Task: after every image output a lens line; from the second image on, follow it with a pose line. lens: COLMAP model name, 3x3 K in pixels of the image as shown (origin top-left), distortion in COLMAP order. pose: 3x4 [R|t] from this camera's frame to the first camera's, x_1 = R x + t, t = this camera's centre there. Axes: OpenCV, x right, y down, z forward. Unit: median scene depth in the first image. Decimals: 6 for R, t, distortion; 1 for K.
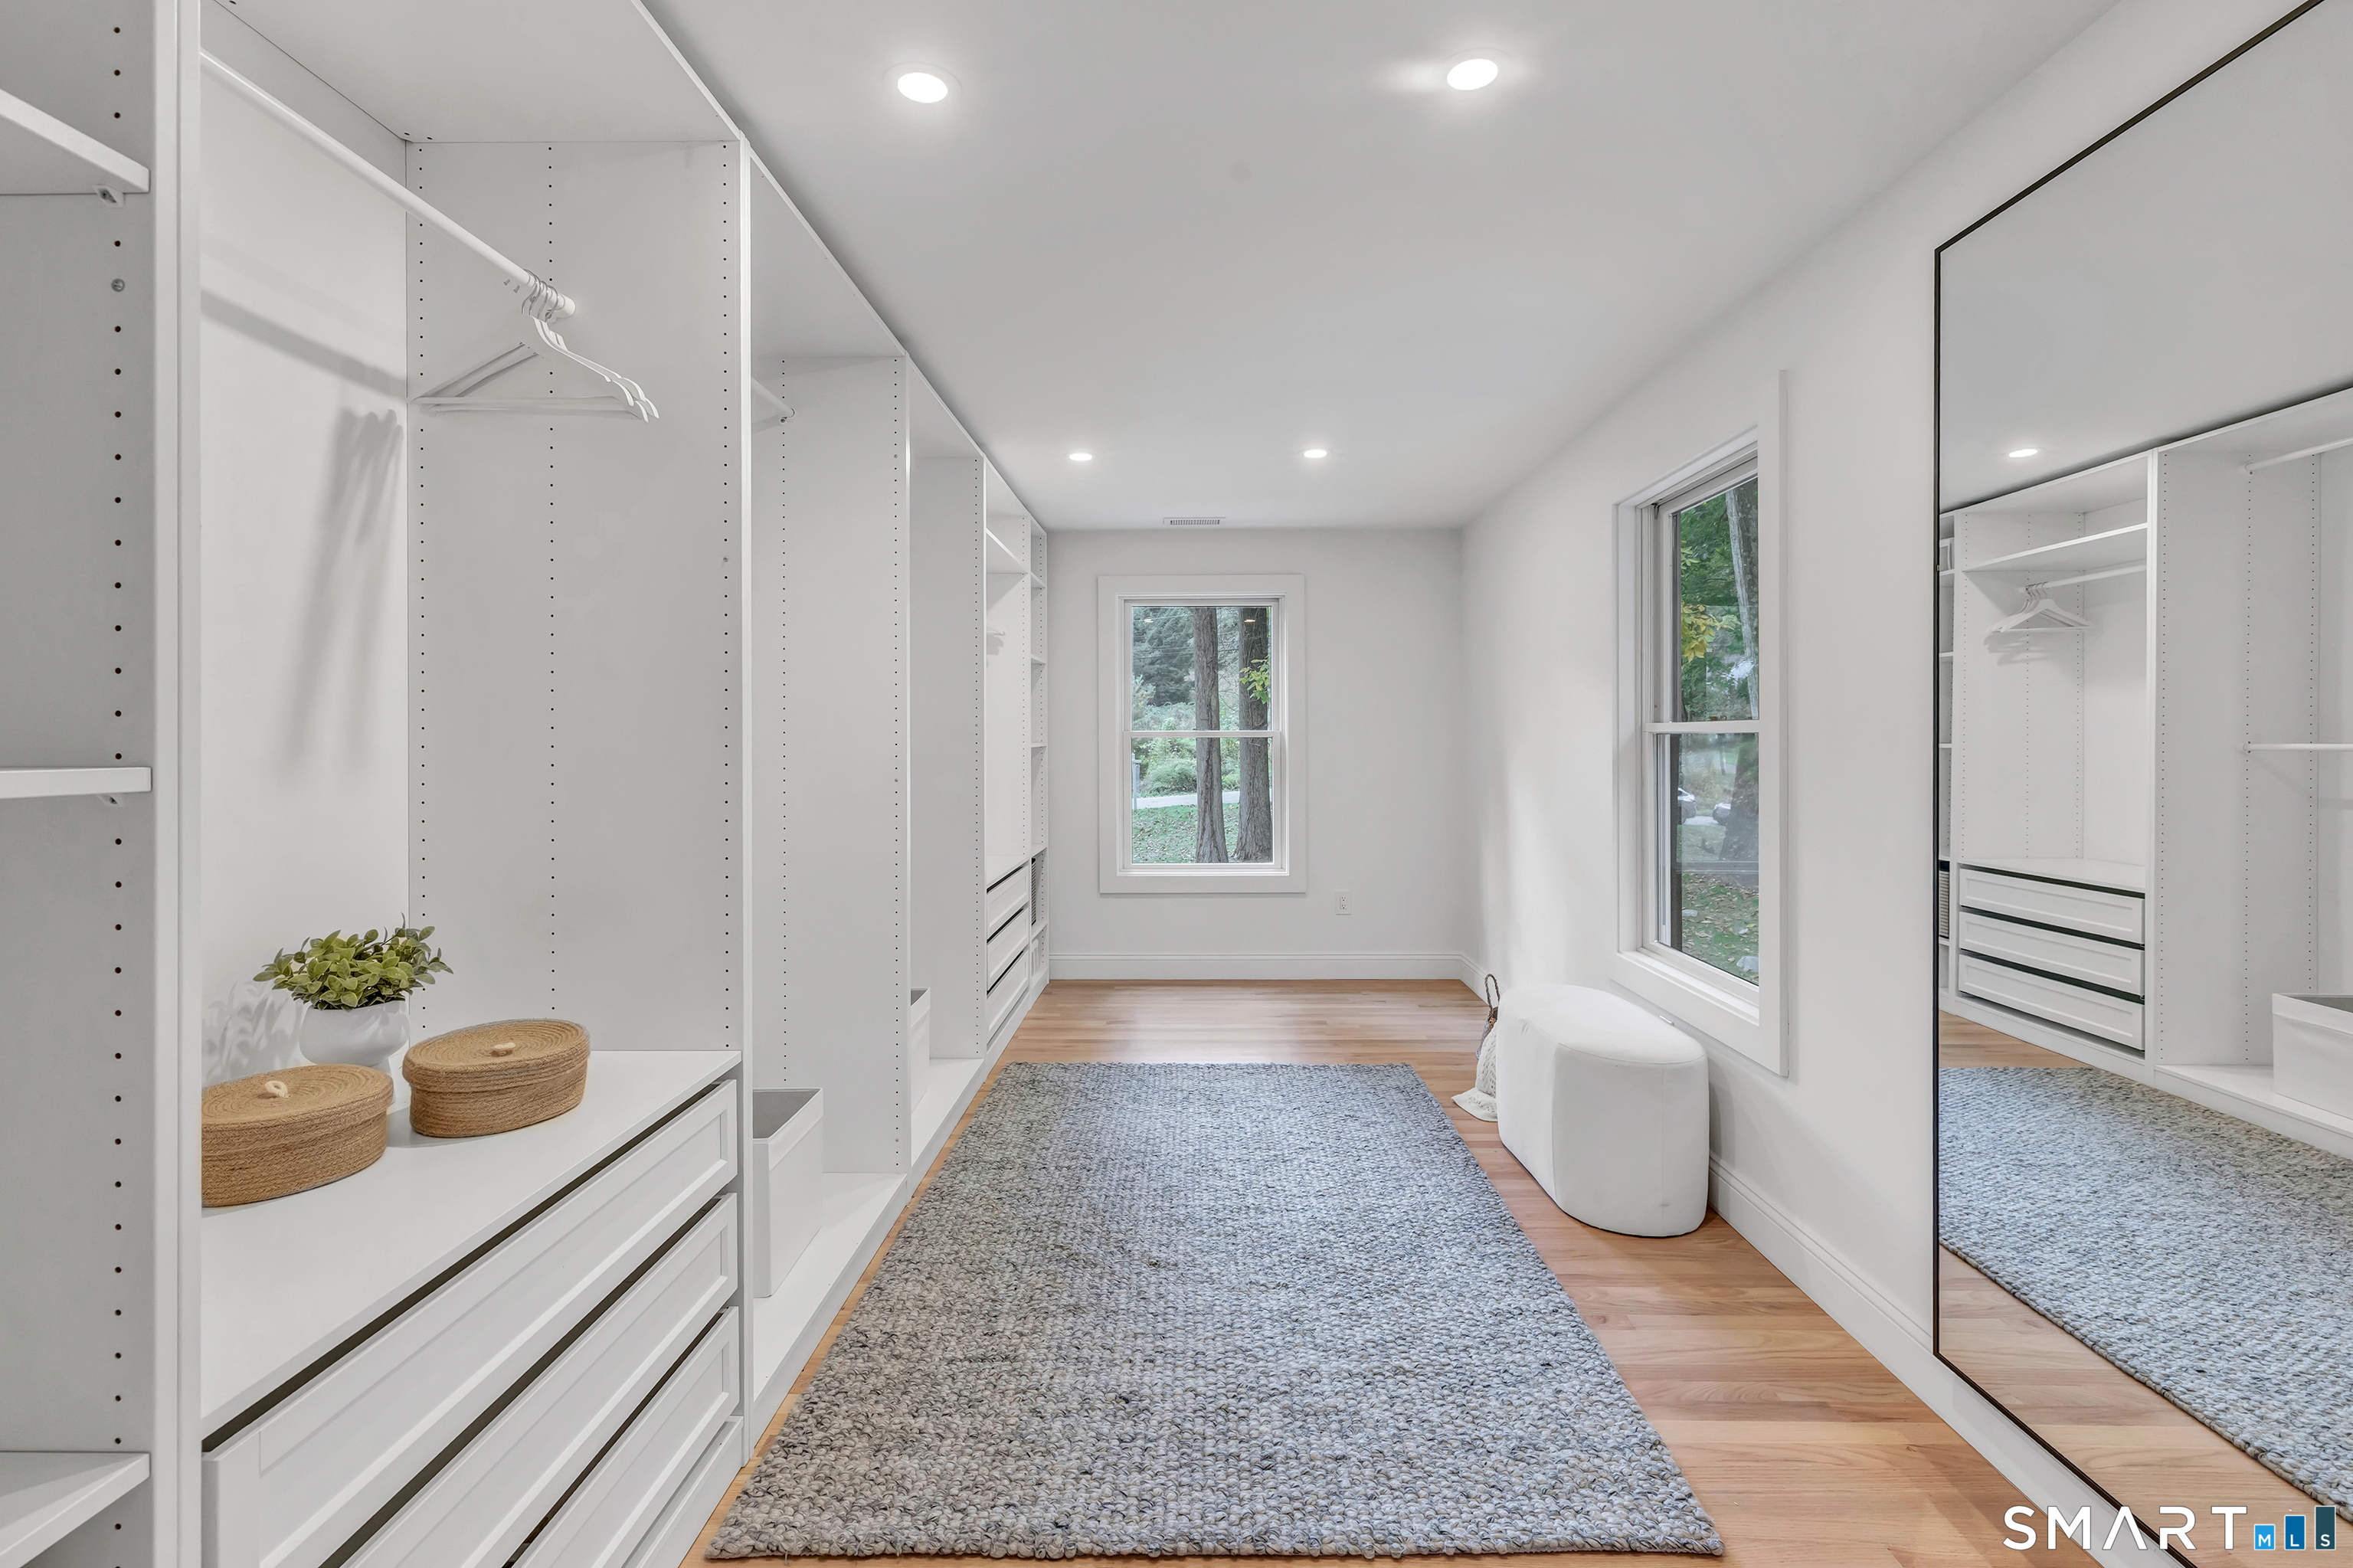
lens RADIAL K [[1050.0, 0, 1185.0], [0, 1050.0, 747.2], [0, 0, 1]] dist [0.001874, 0.000083]
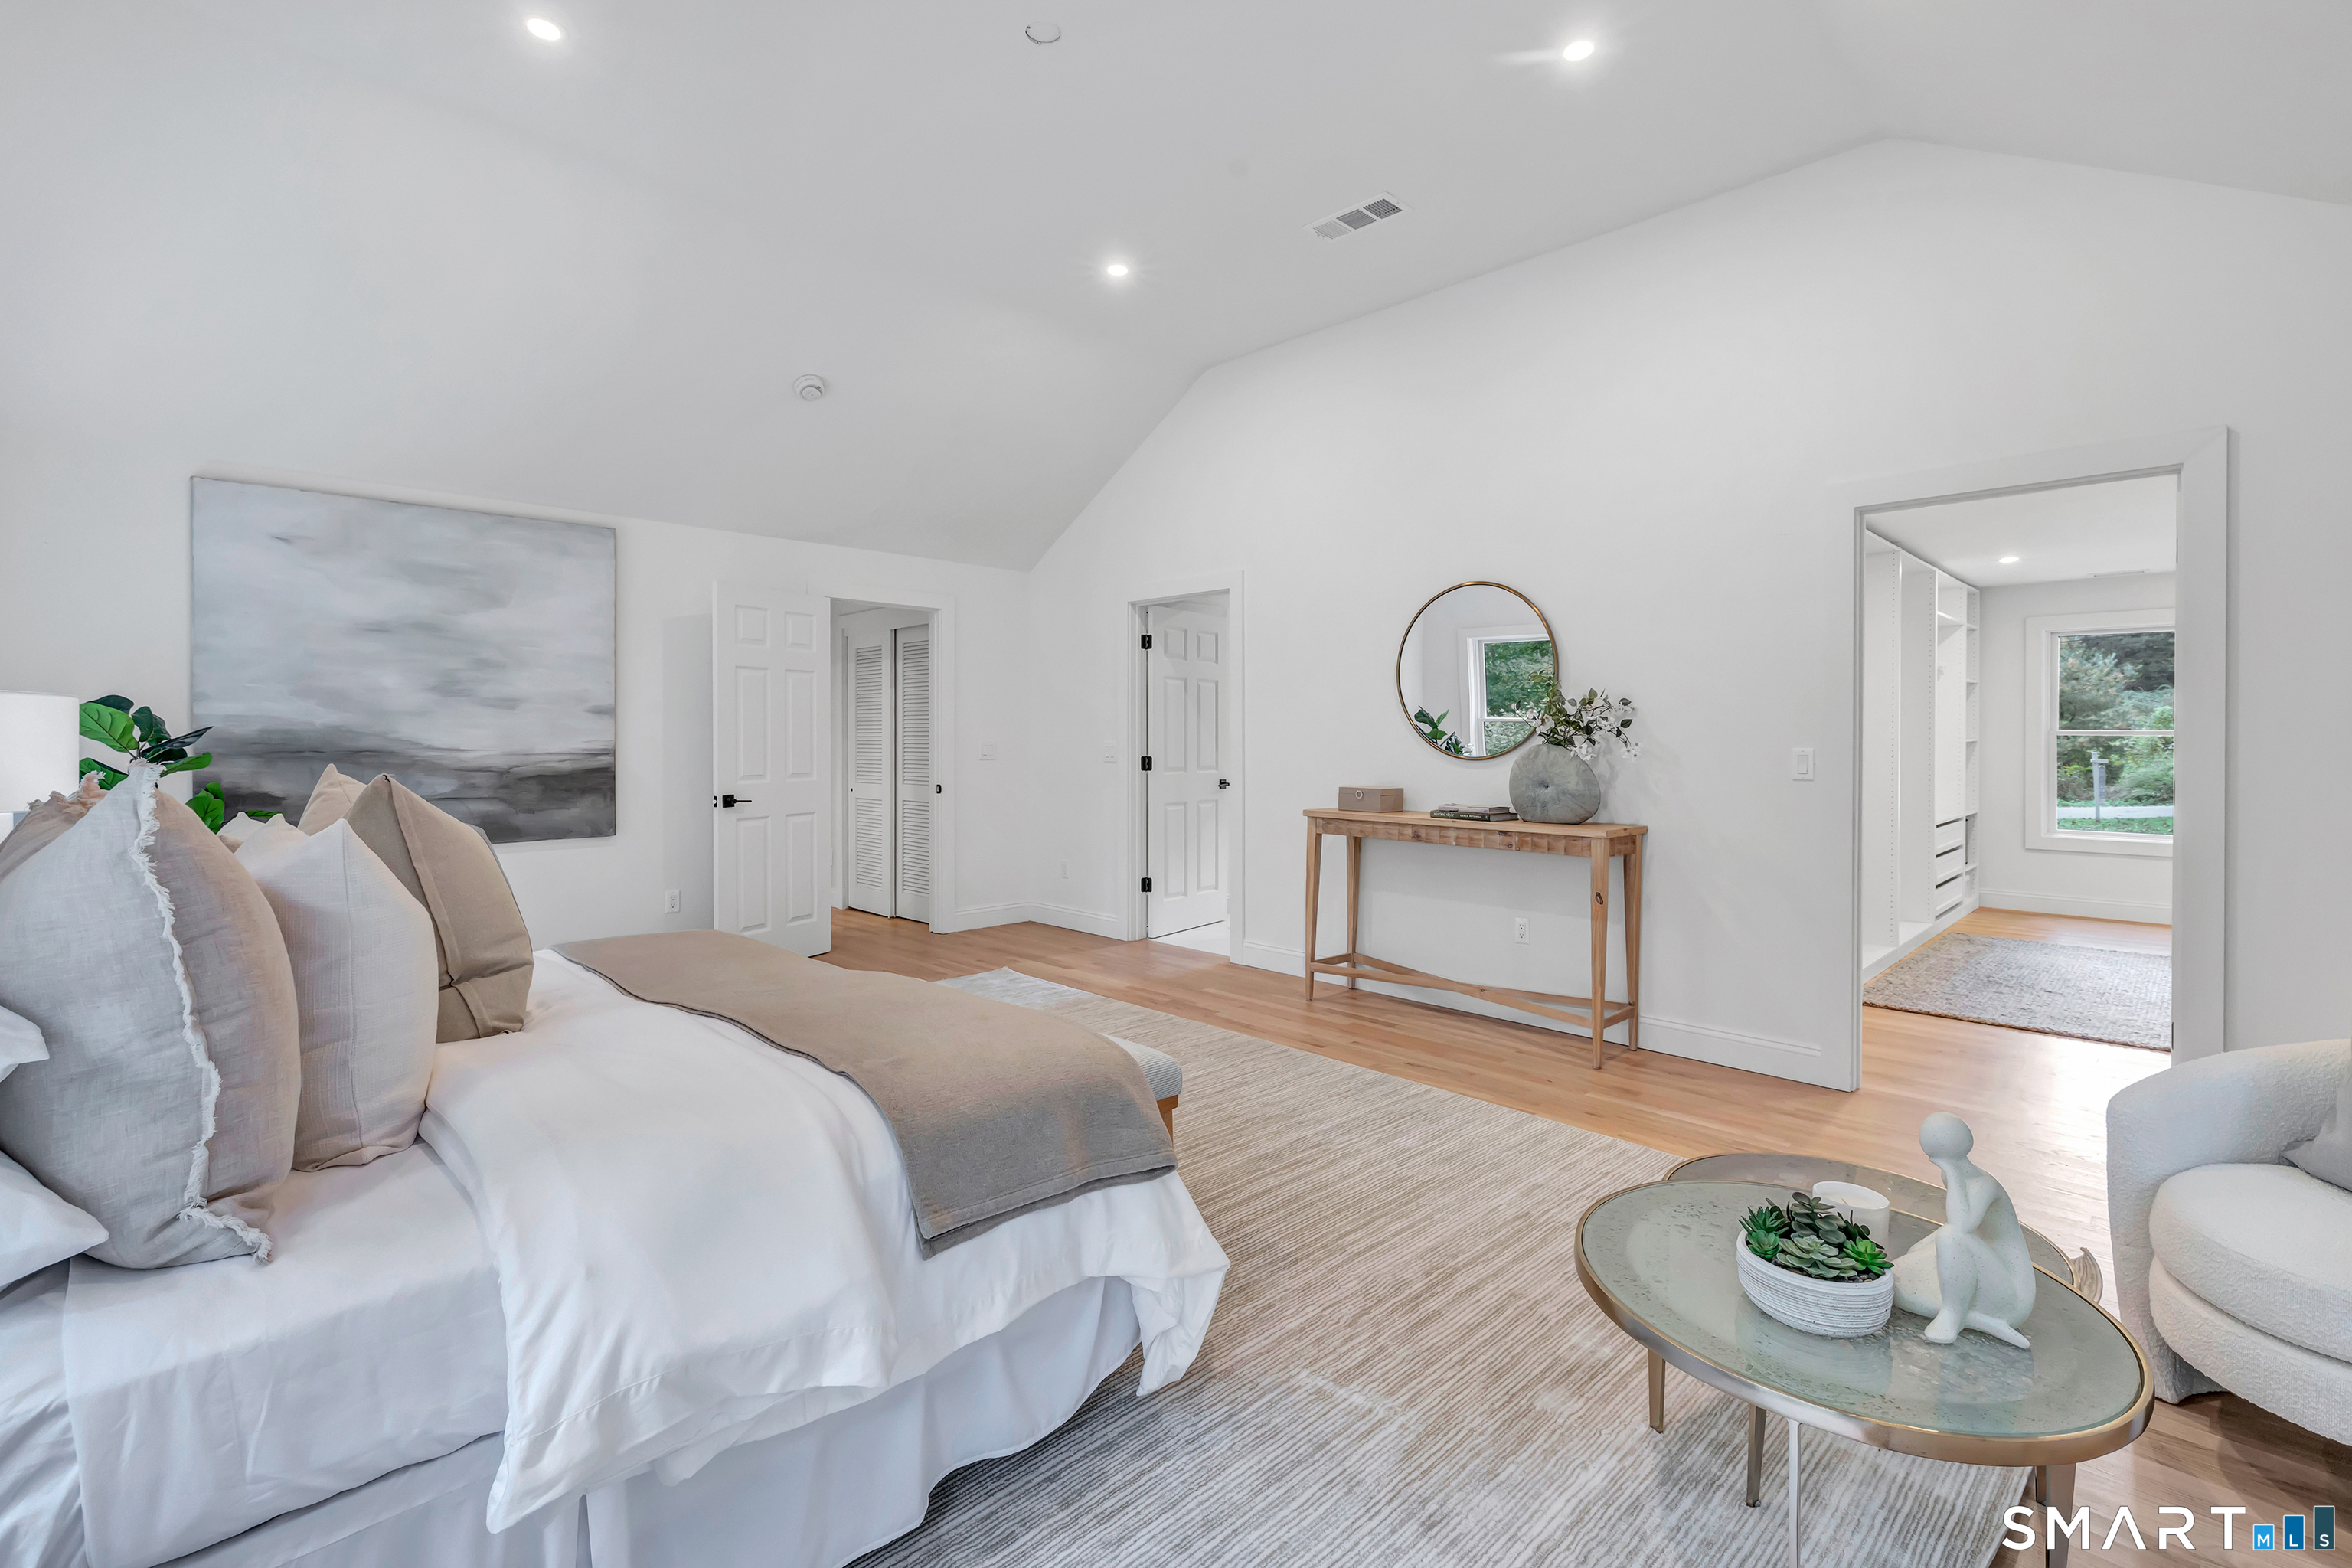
lens RADIAL K [[1049.5, 0, 1184.5], [0, 1049.5, 747.2], [0, 0, 1]] dist [0.001874, 0.000083]
pose [[0.718834, 0.006780, -0.695148, 0.087526], [-0.004013, 0.999976, 0.005604, 0.004292], [0.695170, -0.001239, 0.718845, -0.800640]]
